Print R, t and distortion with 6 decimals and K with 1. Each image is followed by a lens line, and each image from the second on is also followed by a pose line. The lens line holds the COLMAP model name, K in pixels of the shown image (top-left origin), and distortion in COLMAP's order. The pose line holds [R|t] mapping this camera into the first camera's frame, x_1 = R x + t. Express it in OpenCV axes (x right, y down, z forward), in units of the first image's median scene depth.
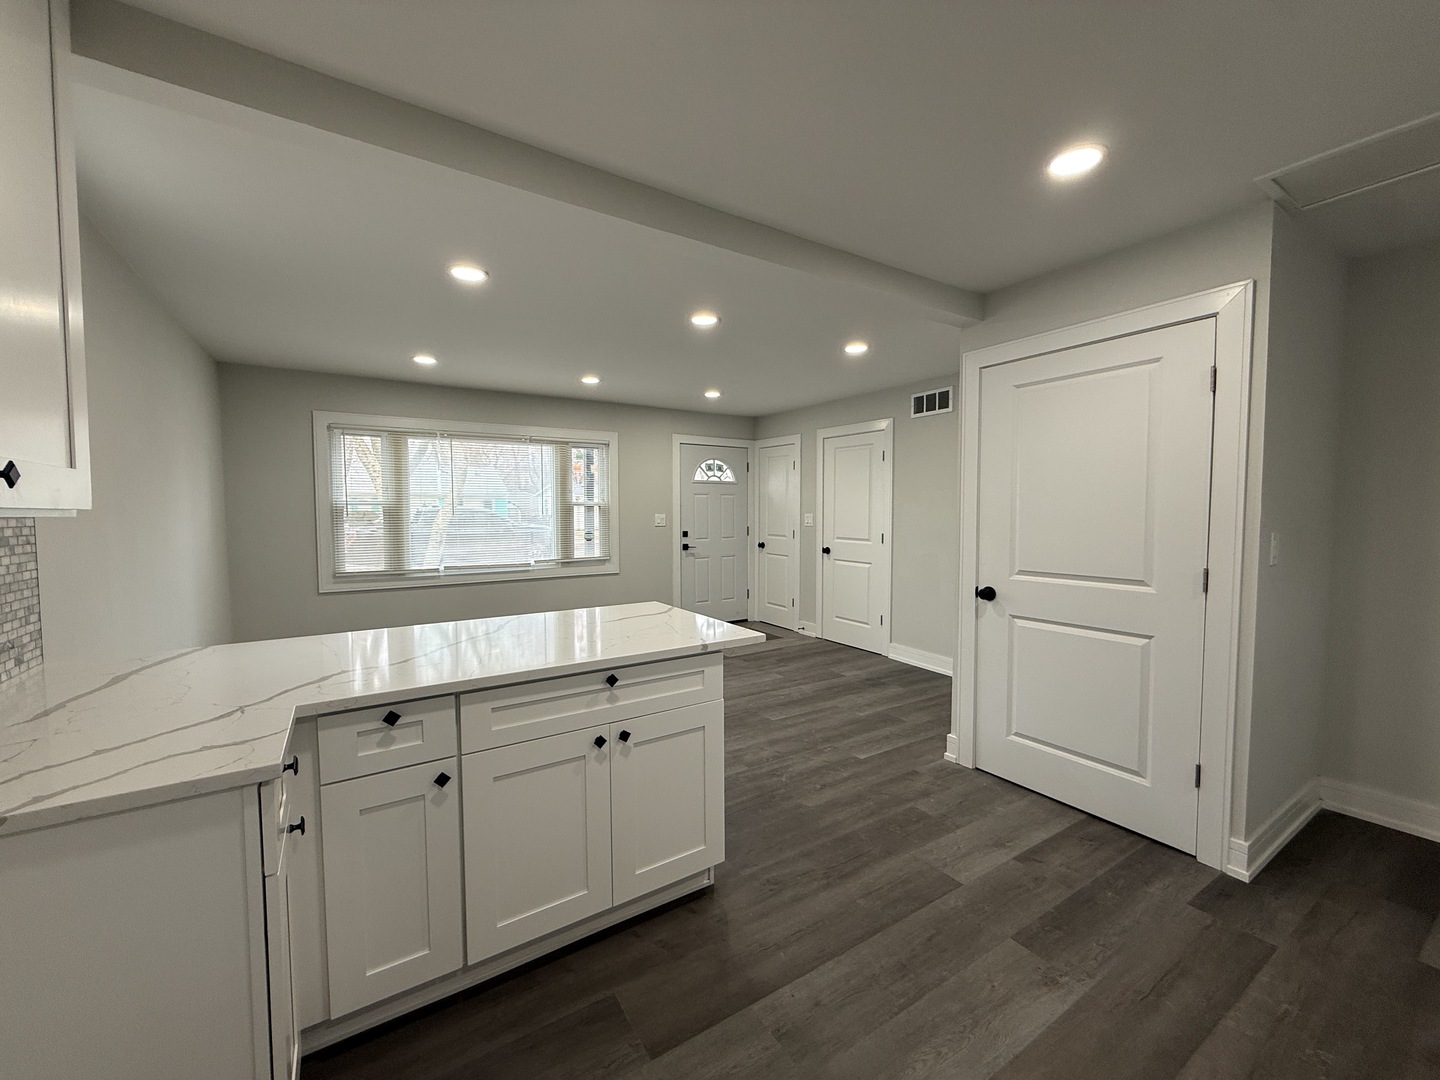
lens RADIAL K [[574.0, 0, 715.1], [0, 574.0, 540.0], [0, 0, 1]] dist [-0.000992, -0.000185]
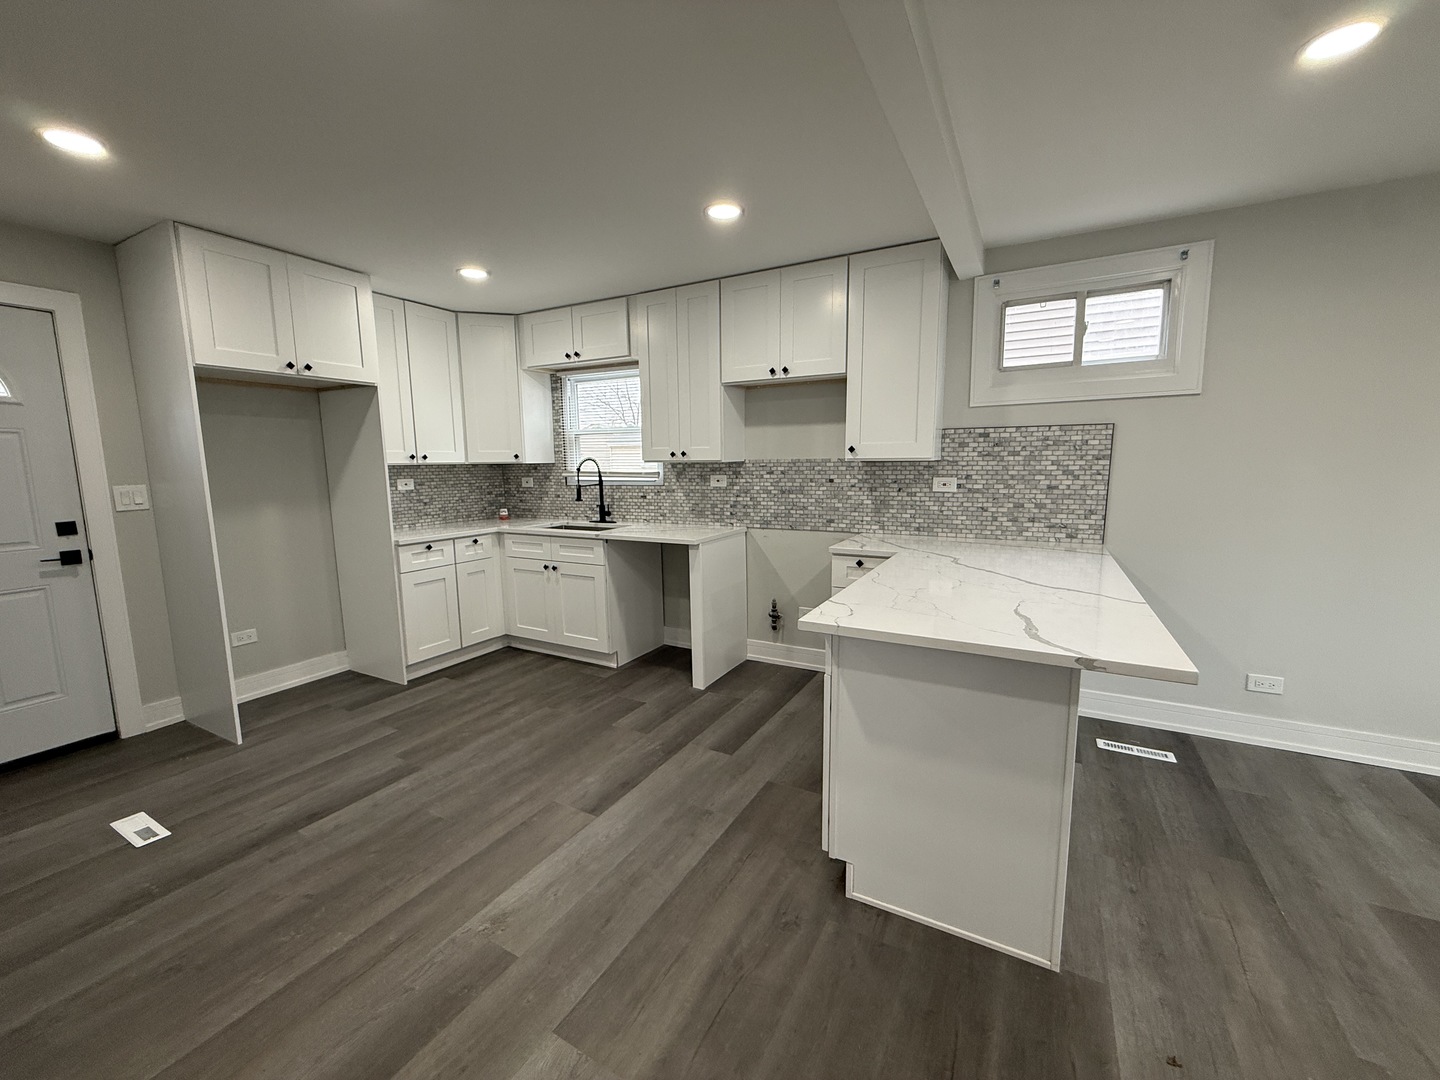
lens RADIAL K [[574.0, 0, 715.1], [0, 574.0, 540.0], [0, 0, 1]] dist [-0.000992, -0.000185]
pose [[-0.880890, 0.077516, -0.466930, 0.537661], [-0.009582, 0.983376, 0.181330, -0.082503], [0.473224, 0.164205, -0.865503, 1.581924]]
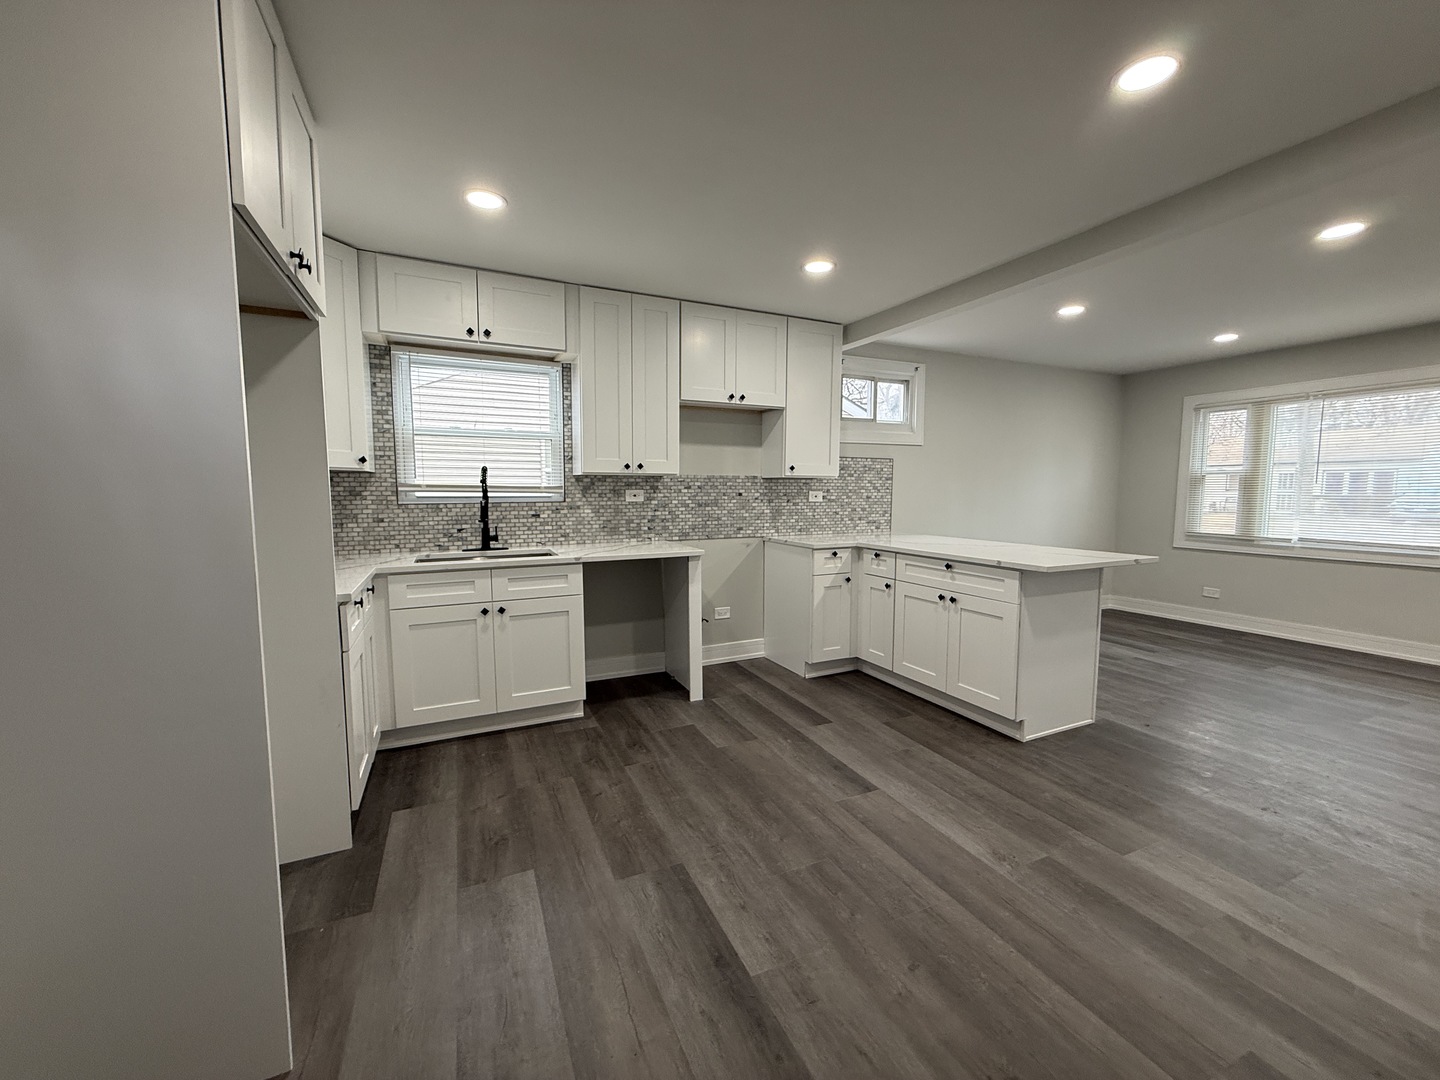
lens RADIAL K [[574.6, 0, 715.9], [0, 574.6, 539.2], [0, 0, 1]] dist [0.000049, -0.000086]
pose [[-0.134079, 0.090413, -0.986838, 1.438146], [-0.051152, 0.993870, 0.098007, 0.013896], [0.989650, 0.063619, -0.128633, 0.416434]]
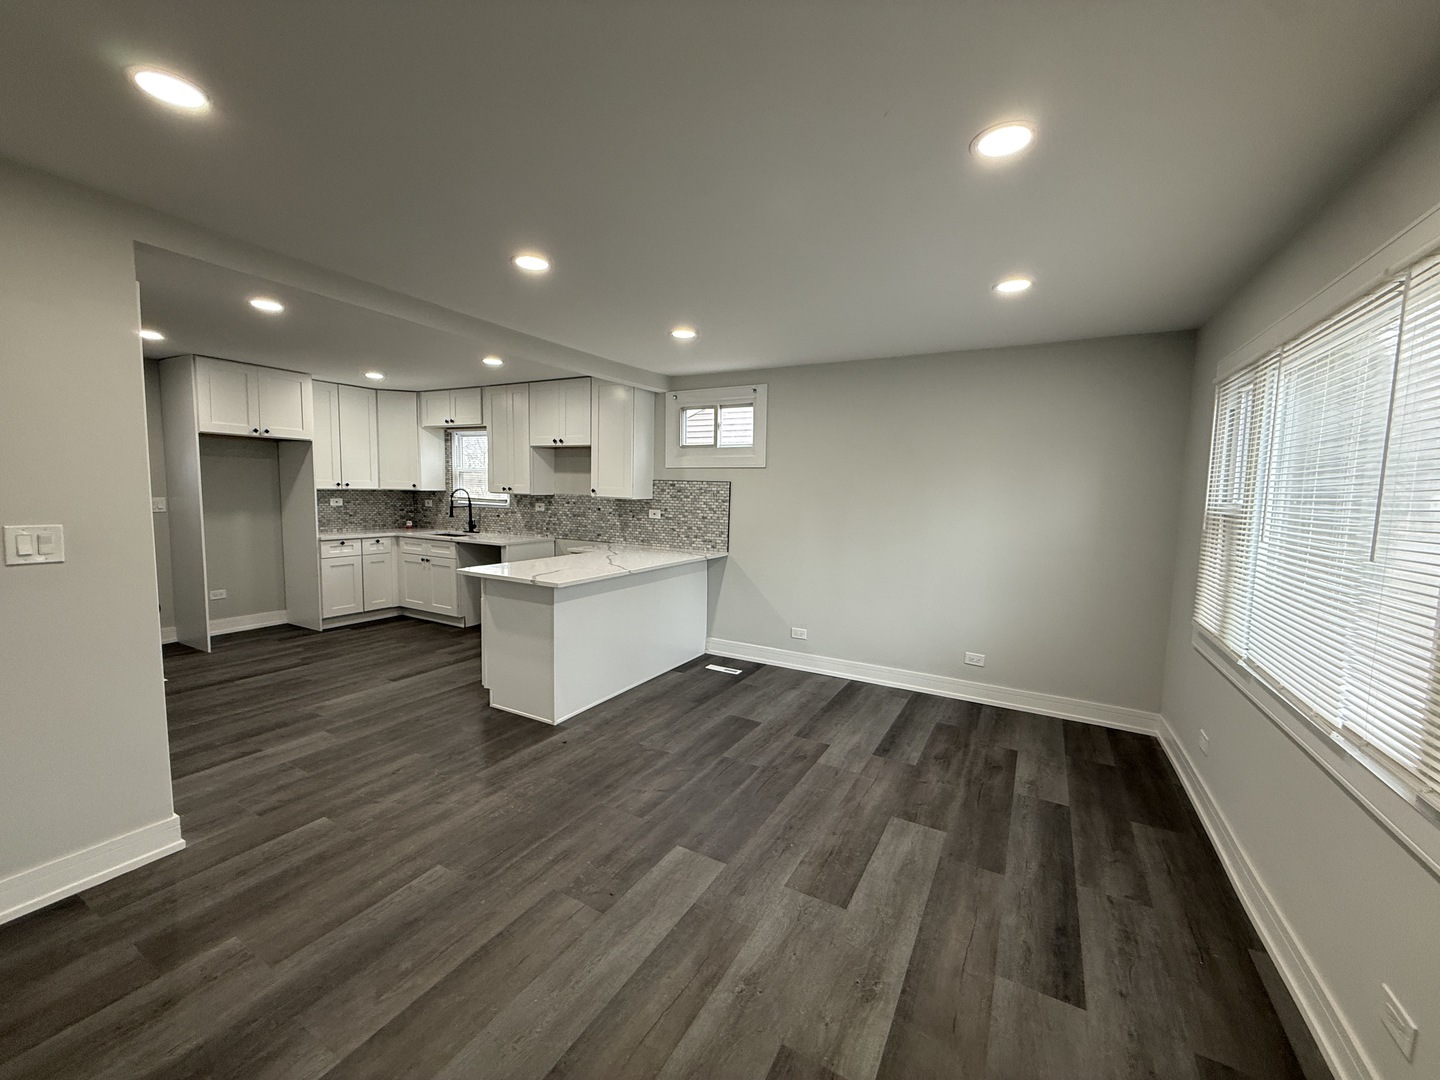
lens RADIAL K [[574.6, 0, 715.9], [0, 574.6, 539.2], [0, 0, 1]] dist [0.000049, -0.000086]
pose [[-0.880819, 0.025096, -0.472788, 0.216262], [-0.044365, 0.989826, 0.135193, -0.200187], [0.471371, 0.140055, -0.870743, 2.869783]]
